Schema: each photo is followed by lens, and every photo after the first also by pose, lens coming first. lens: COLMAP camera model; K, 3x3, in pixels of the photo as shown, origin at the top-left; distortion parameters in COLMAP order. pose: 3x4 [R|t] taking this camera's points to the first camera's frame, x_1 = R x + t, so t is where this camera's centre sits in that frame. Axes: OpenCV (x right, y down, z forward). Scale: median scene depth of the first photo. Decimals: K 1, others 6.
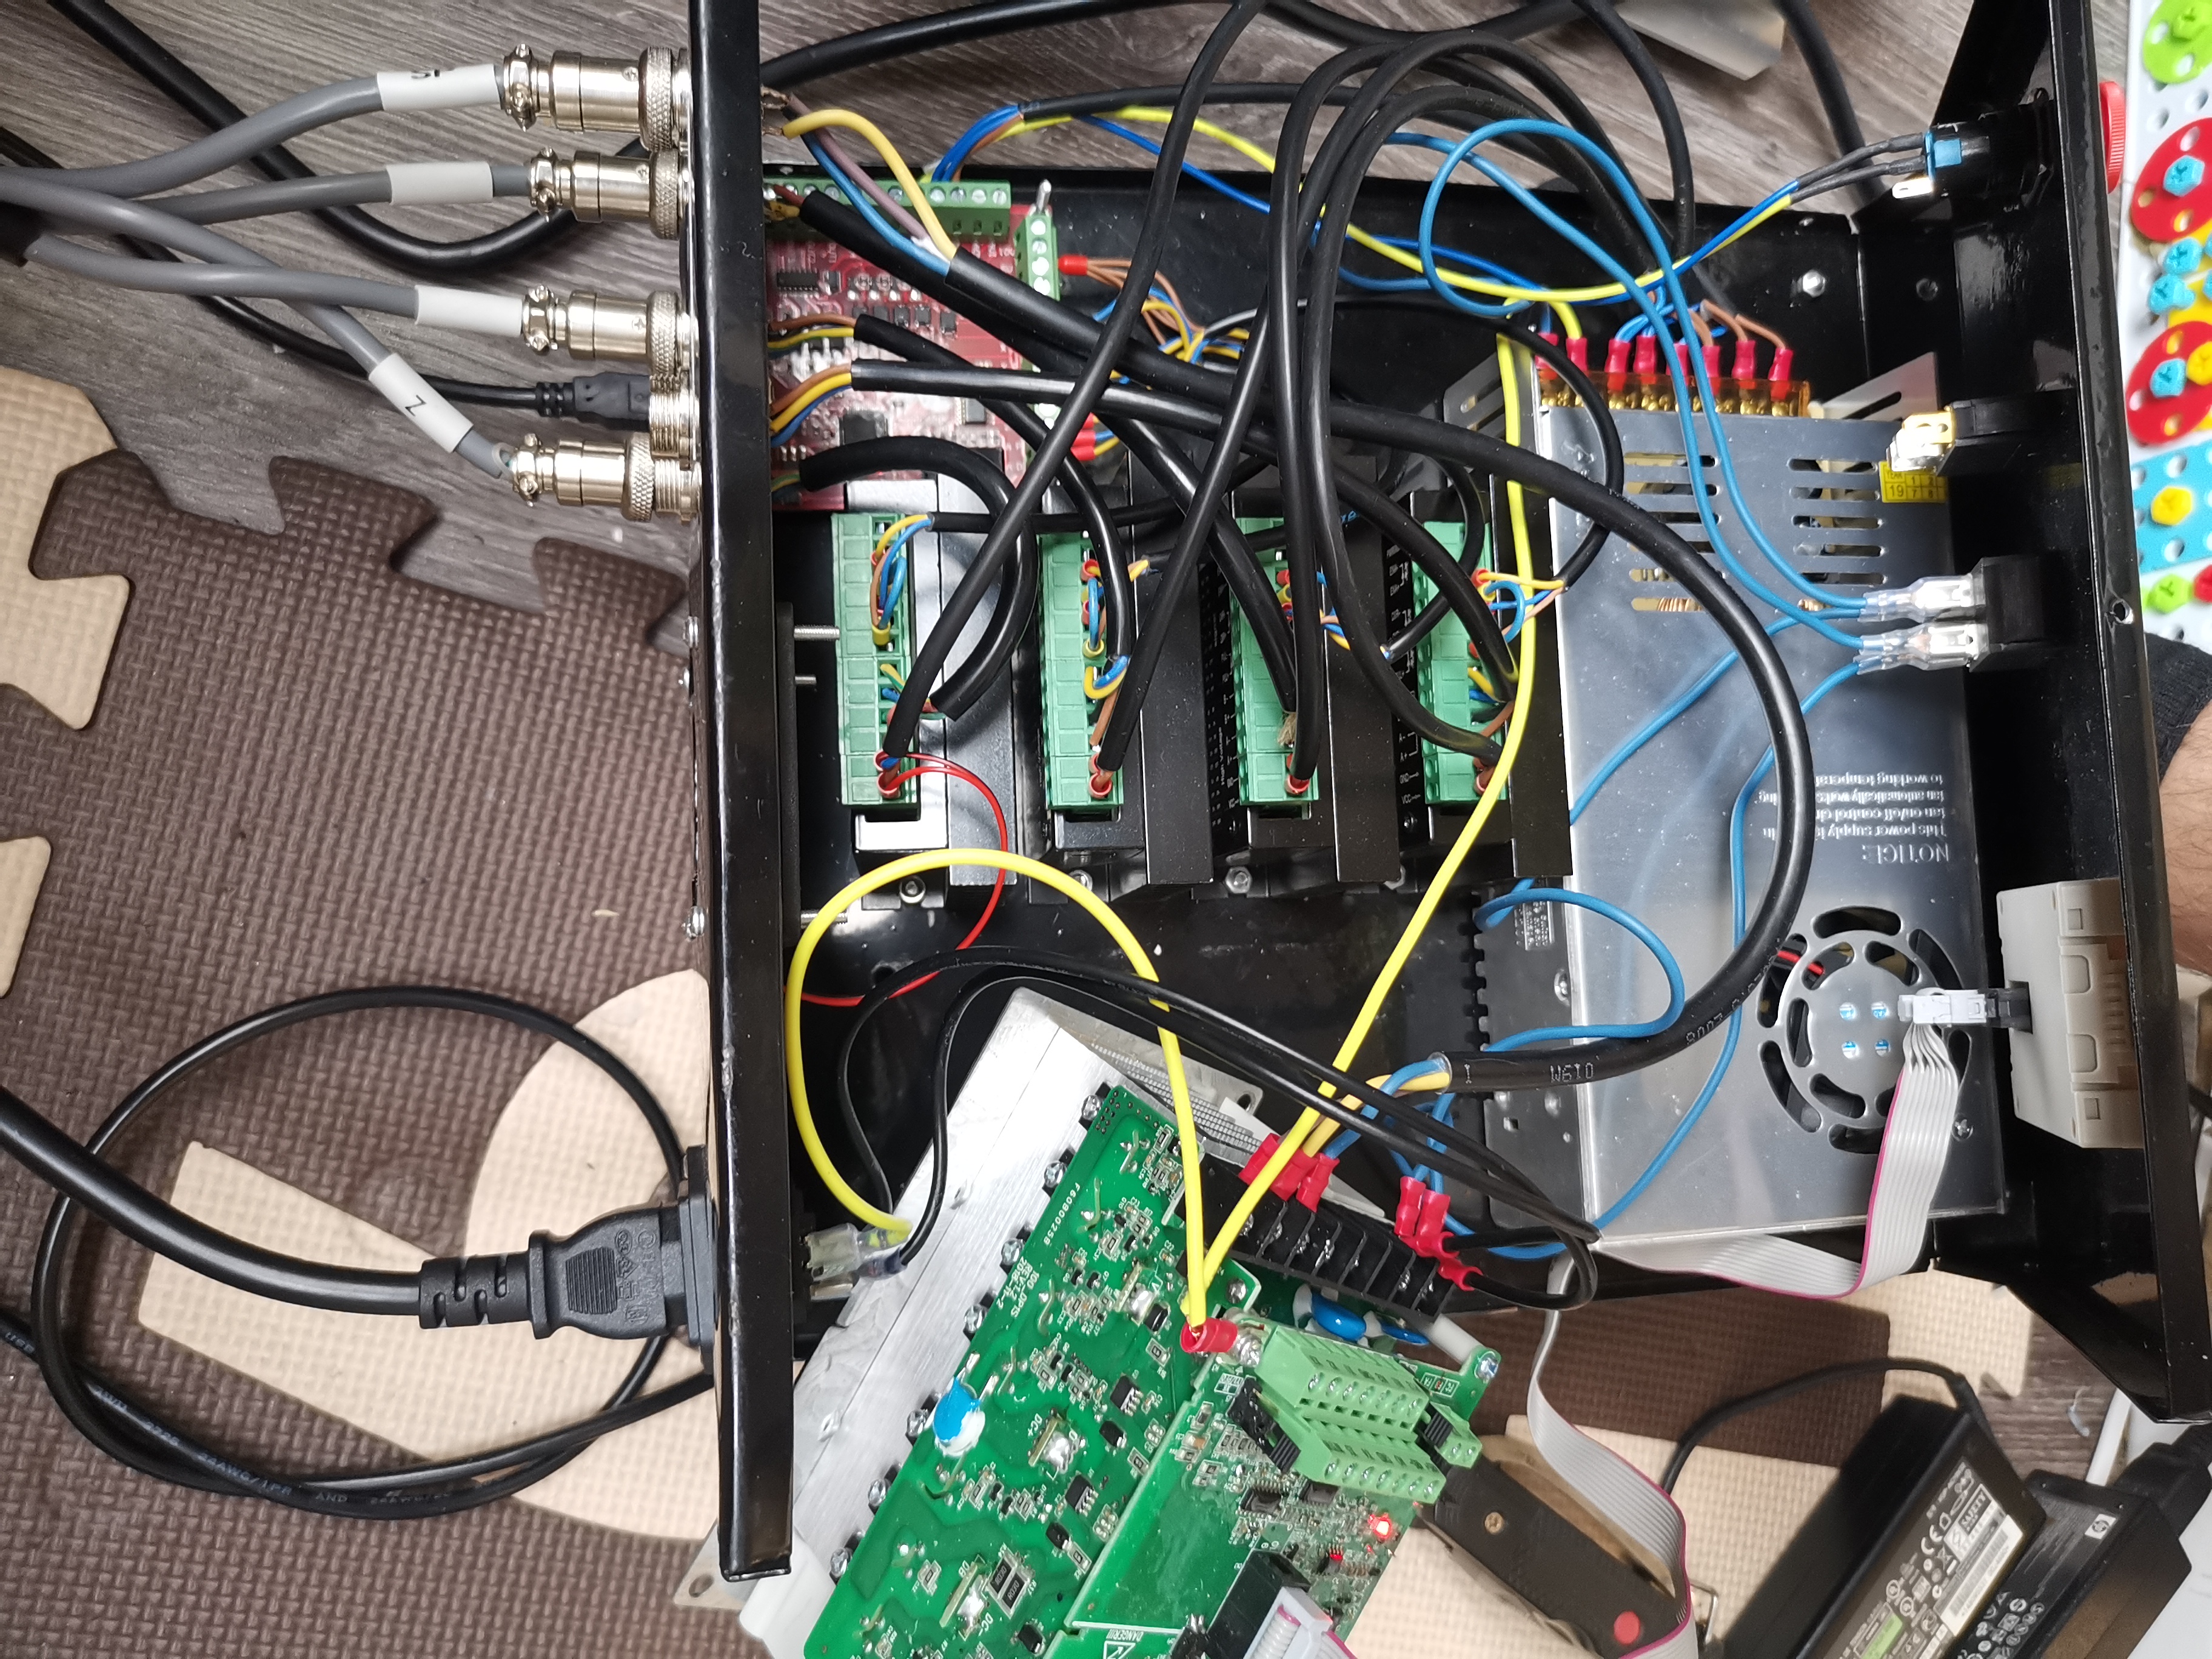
lens RADIAL K [[1773.8, 0, 1108.4], [0, 1773.8, 839.7], [0, 0, 1]] dist [-0.000418, -0.020160]
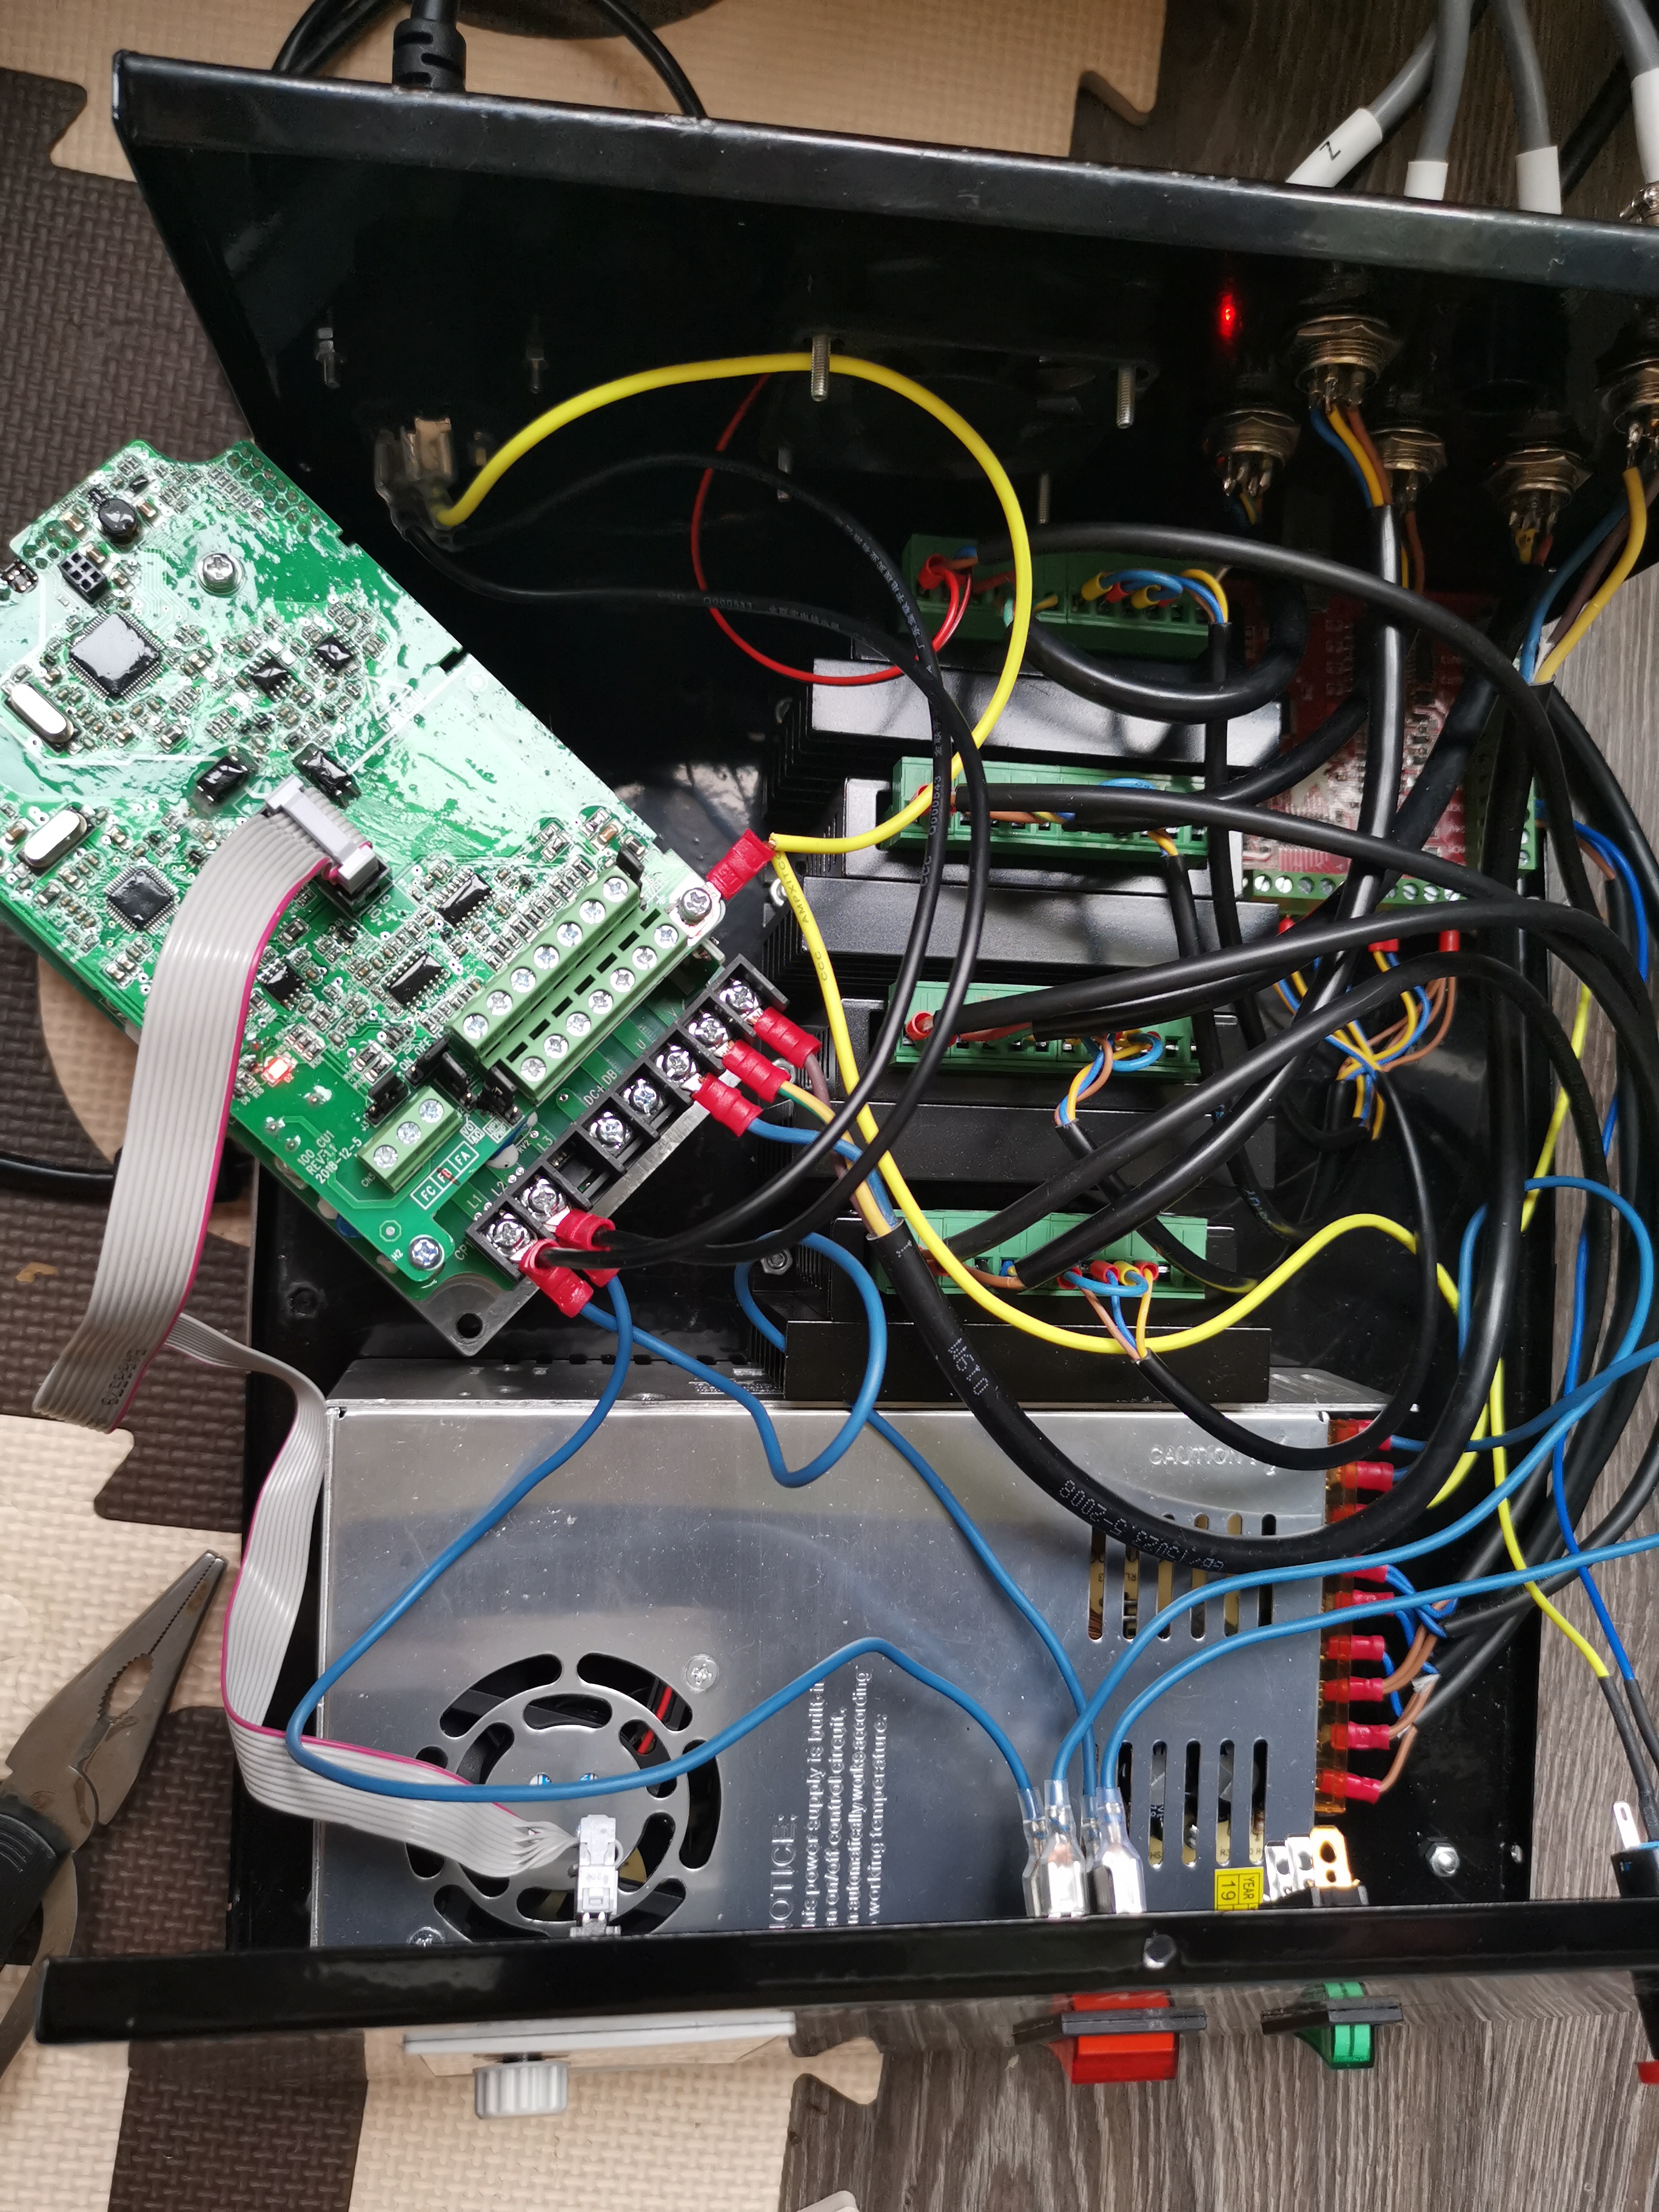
lens RADIAL K [[1773.8, 0, 831.3], [0, 1773.8, 1103.6], [0, 0, 1]] dist [-0.000418, -0.020160]
pose [[-0.033954, 0.967861, -0.249182, 0.313074], [-0.996084, -0.053135, -0.070659, 0.060615], [-0.081628, 0.245807, 0.965876, 0.150821]]
